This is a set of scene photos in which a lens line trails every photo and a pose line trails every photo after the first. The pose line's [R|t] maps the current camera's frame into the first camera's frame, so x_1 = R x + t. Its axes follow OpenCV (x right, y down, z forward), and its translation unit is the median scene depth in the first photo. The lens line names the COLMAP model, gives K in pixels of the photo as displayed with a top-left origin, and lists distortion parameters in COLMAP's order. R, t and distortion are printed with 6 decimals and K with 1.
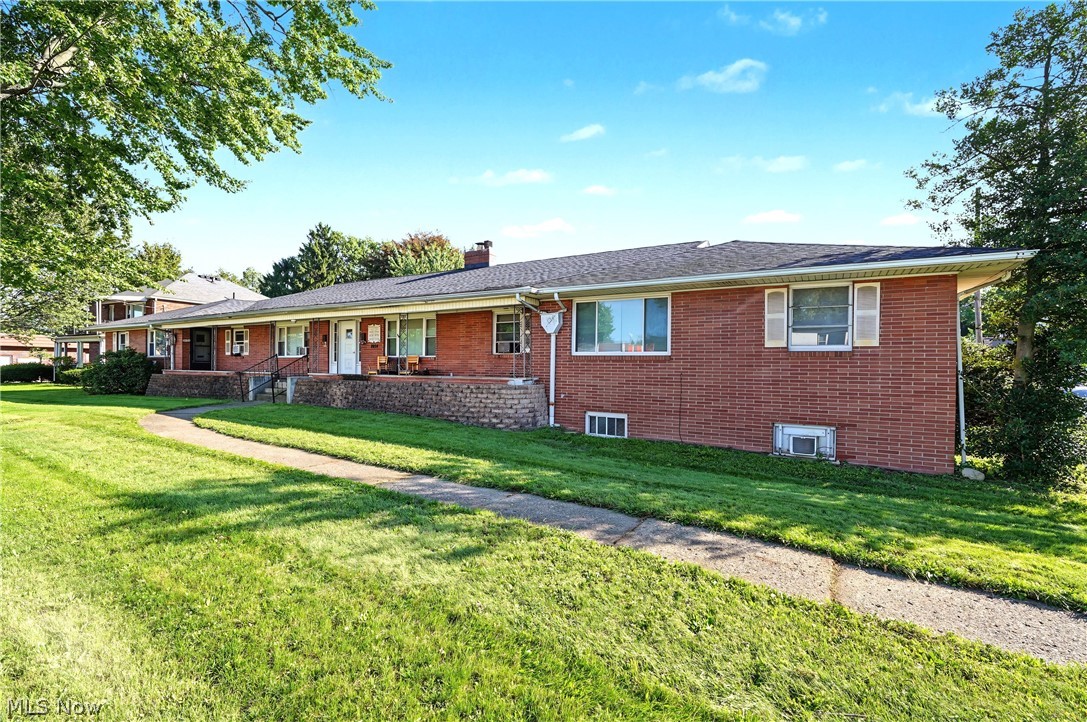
lens RADIAL K [[504.6, 0, 545.4], [0, 504.6, 362.7], [0, 0, 1]] dist [-0.013567, 0.002673]
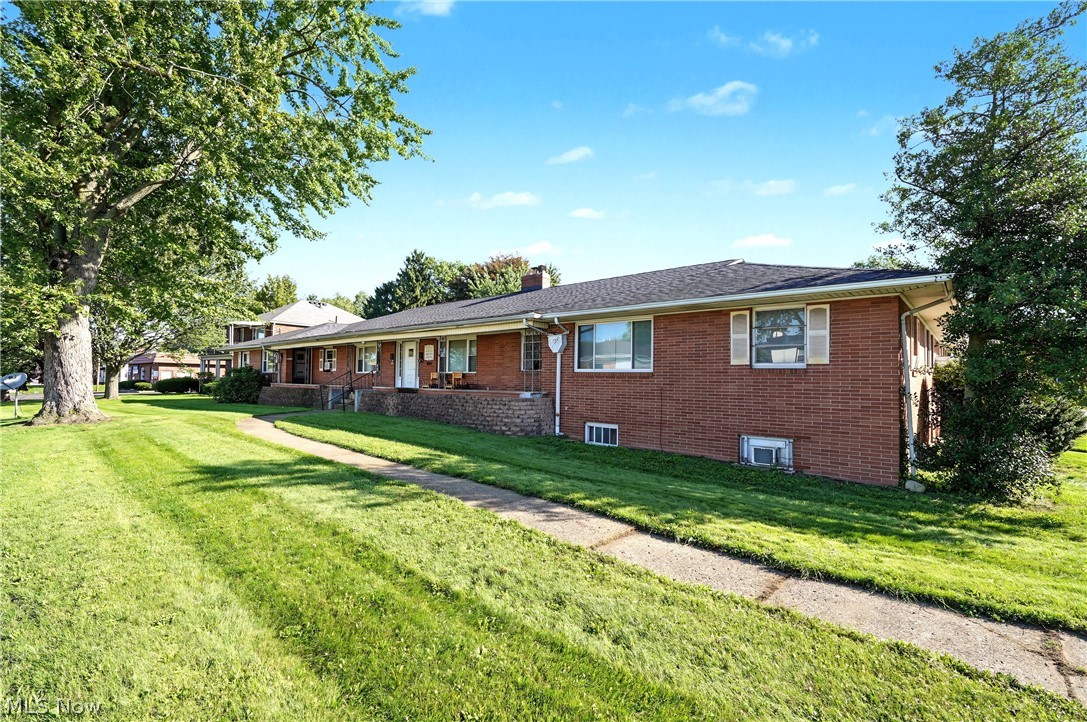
lens RADIAL K [[504.6, 0, 536.9], [0, 504.6, 359.5], [0, 0, 1]] dist [-0.013567, 0.002673]
pose [[0.980820, -0.005013, -0.194853, 0.217390], [-0.001977, 0.999362, -0.035664, -0.002298], [0.194907, 0.035365, 0.980184, -0.141889]]
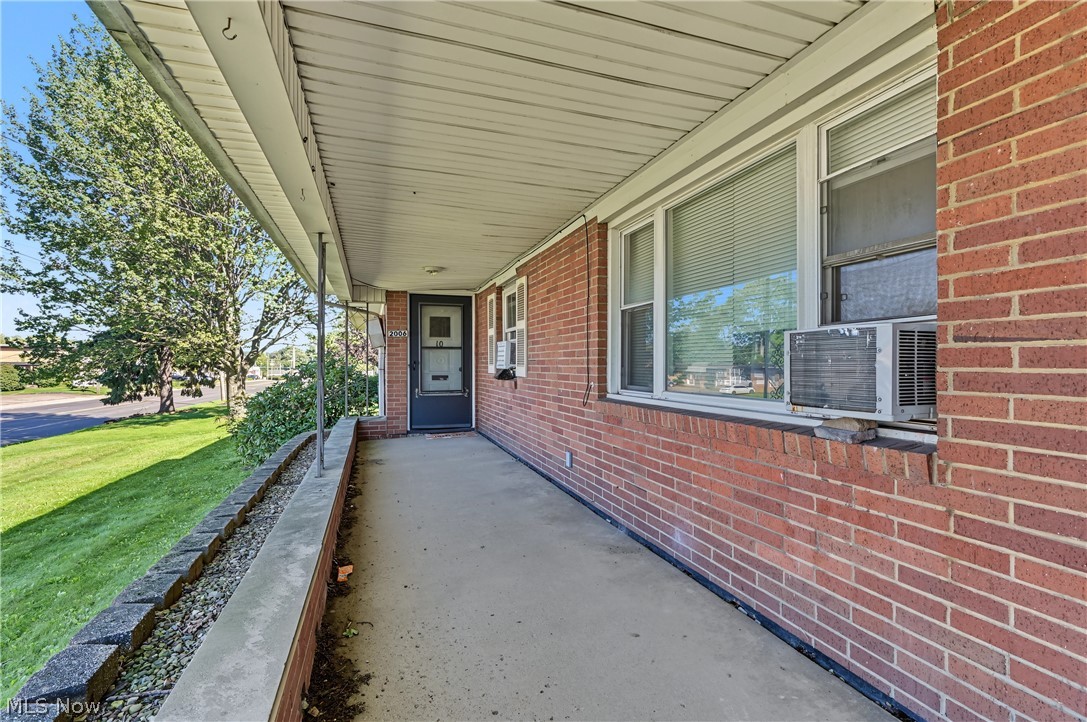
lens RADIAL K [[495.8, 0, 545.3], [0, 495.8, 362.1], [0, 0, 1]] dist [-0.014280, 0.000034]
pose [[0.767681, -0.006874, -0.640795, -0.901901], [-0.001833, 0.999915, -0.012922, -0.042291], [0.640829, 0.011095, 0.767603, 1.739392]]
